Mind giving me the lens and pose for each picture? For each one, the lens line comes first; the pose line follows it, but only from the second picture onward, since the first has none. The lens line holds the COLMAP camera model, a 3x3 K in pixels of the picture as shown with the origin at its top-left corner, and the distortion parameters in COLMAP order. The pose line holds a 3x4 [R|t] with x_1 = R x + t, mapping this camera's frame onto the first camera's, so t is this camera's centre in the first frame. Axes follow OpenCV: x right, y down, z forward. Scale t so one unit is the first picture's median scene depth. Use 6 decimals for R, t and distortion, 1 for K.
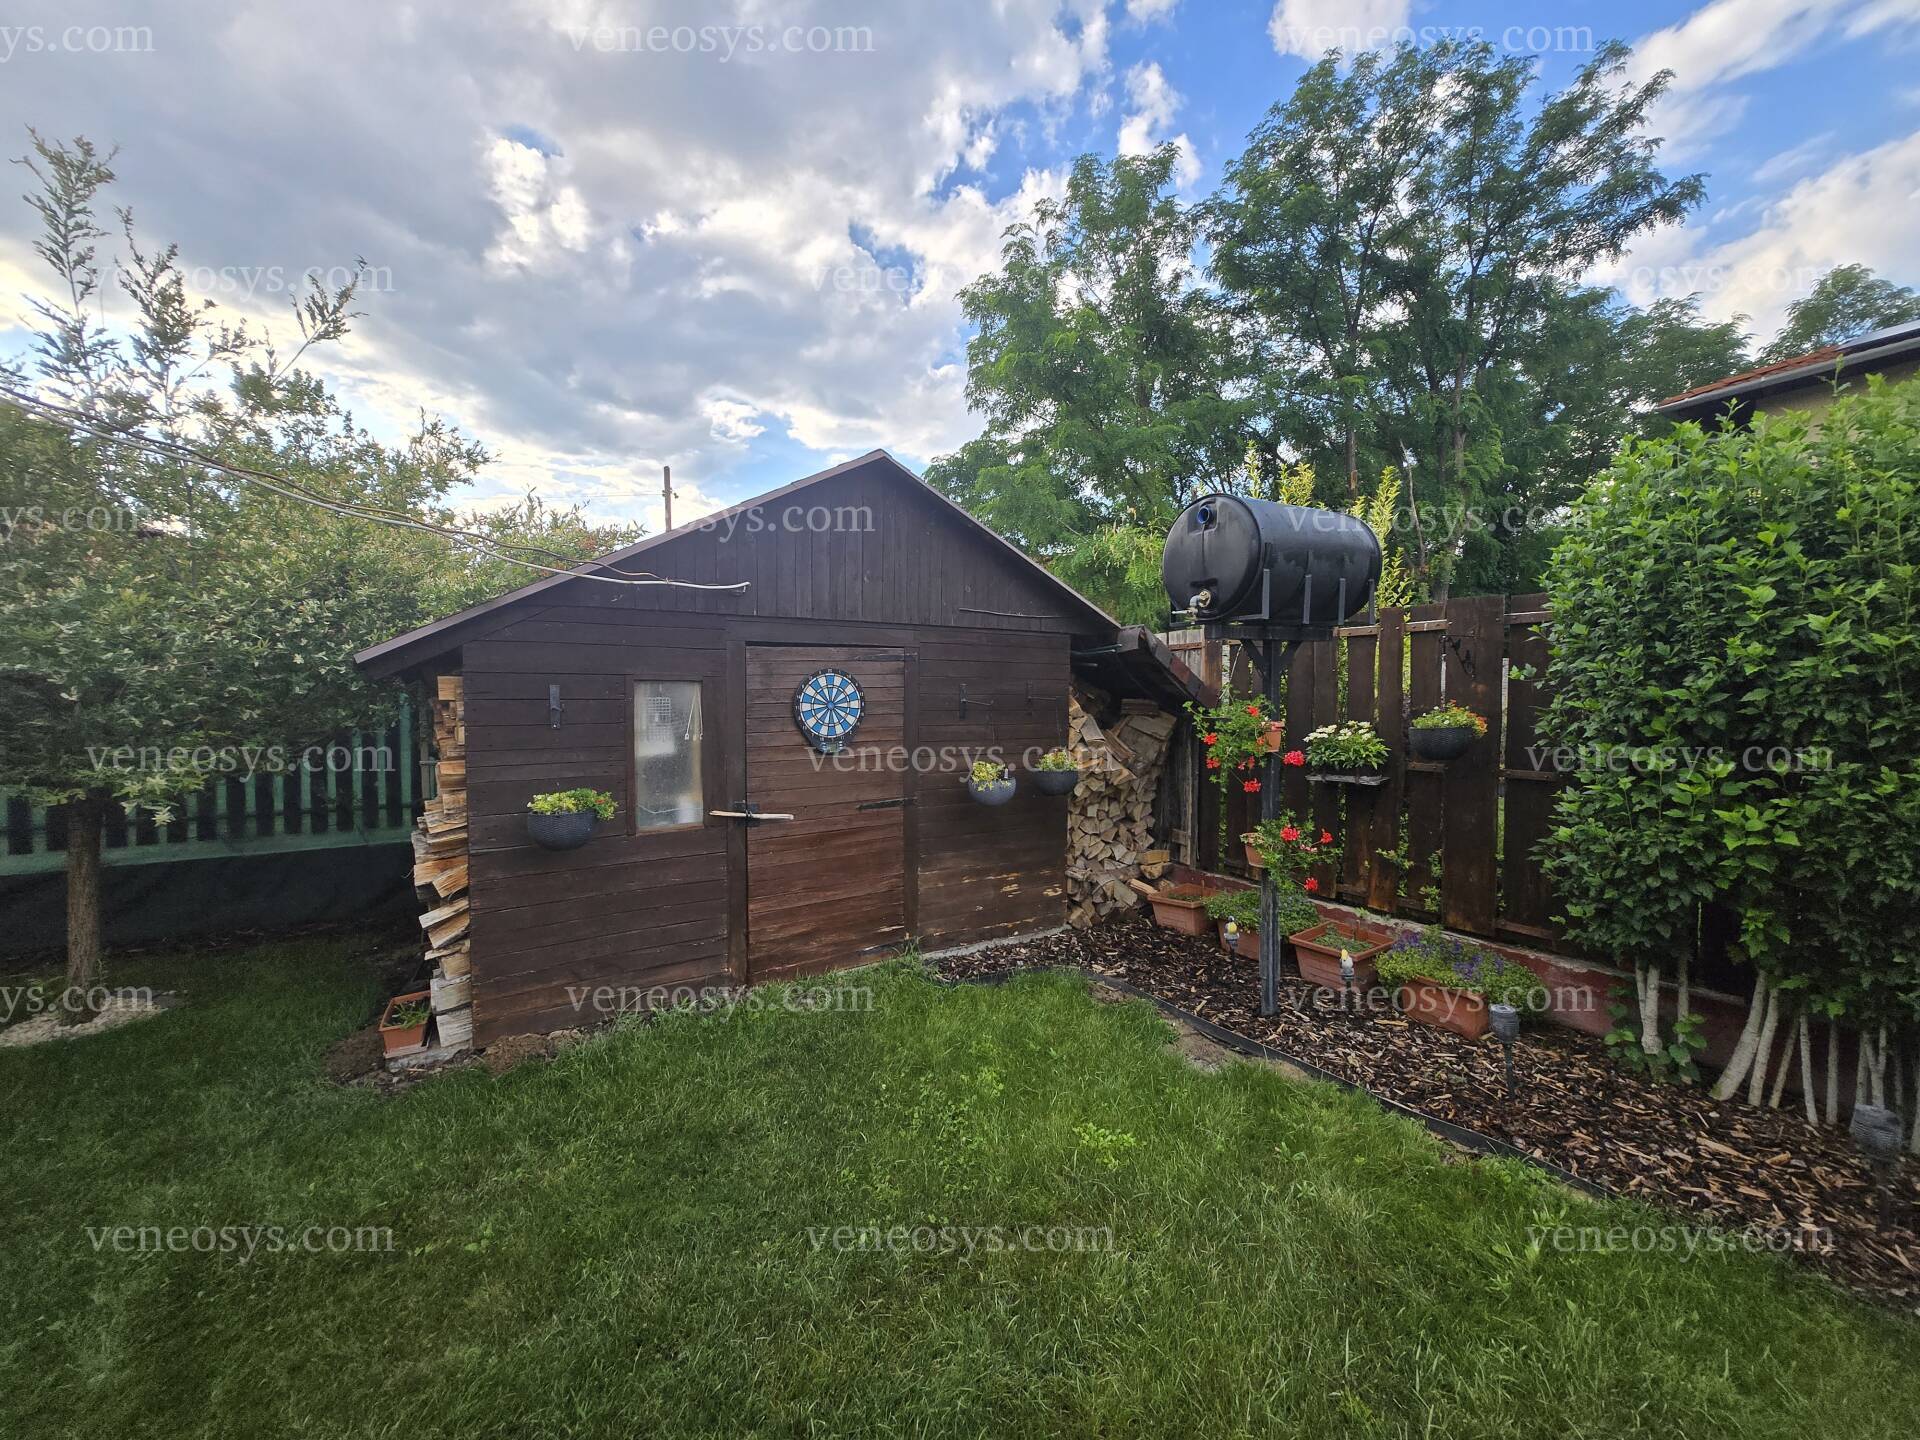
lens RADIAL K [[755.2, 0, 958.1], [0, 755.2, 717.6], [0, 0, 1]] dist [0.002334, -0.000586]
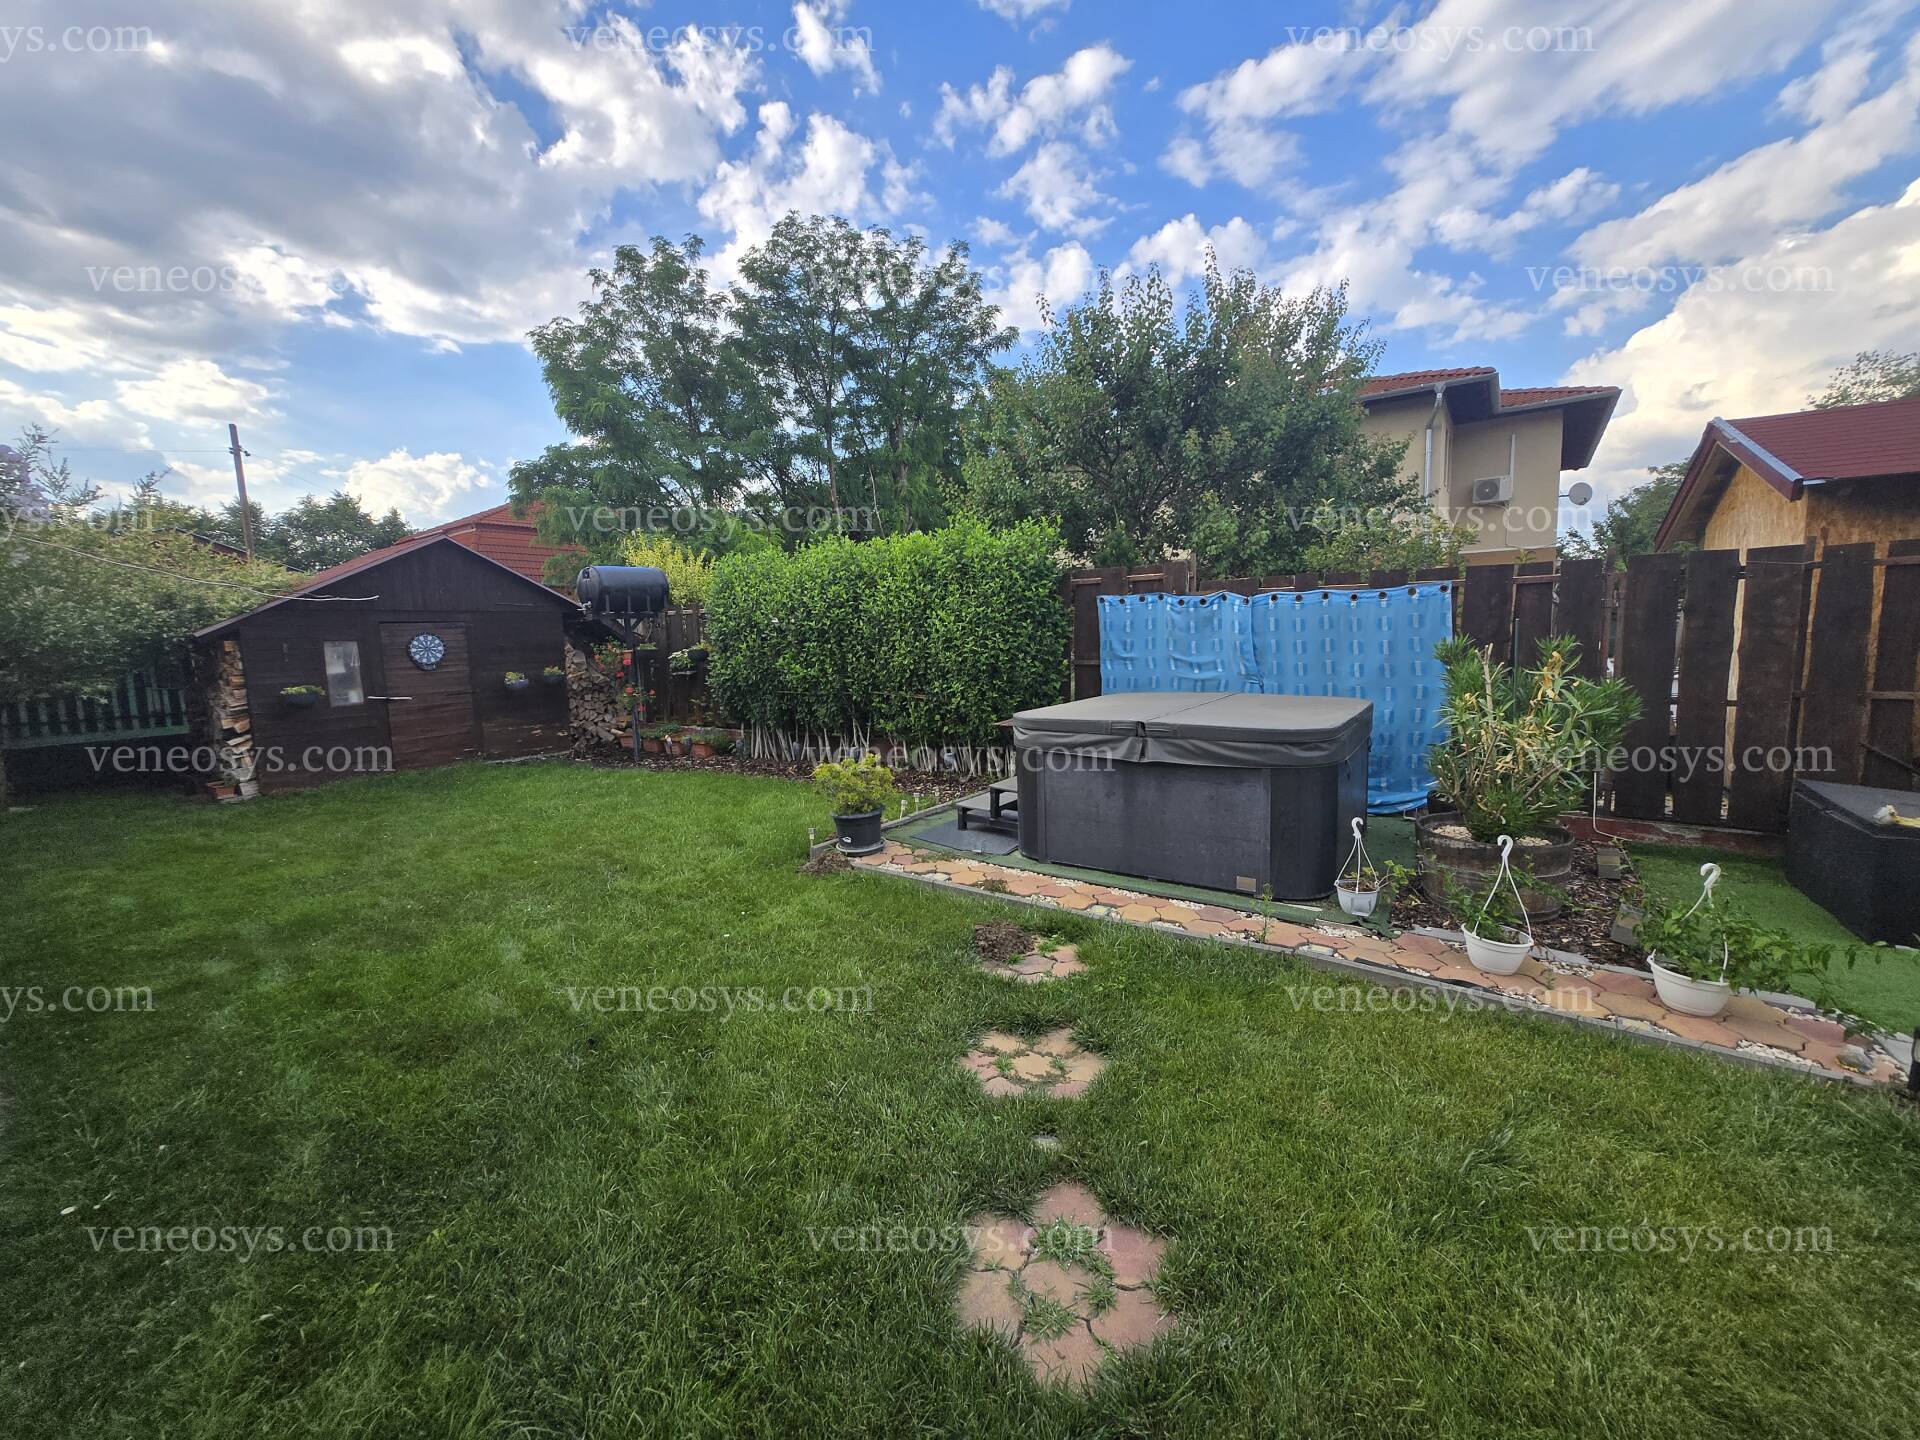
lens RADIAL K [[749.2, 0, 960.2], [0, 749.2, 713.7], [0, 0, 1]] dist [0.000722, -0.000549]
pose [[0.911413, -0.065356, 0.406270, 0.350223], [0.034954, 0.996034, 0.081818, 0.047309], [-0.410006, -0.060369, 0.910083, -1.648130]]
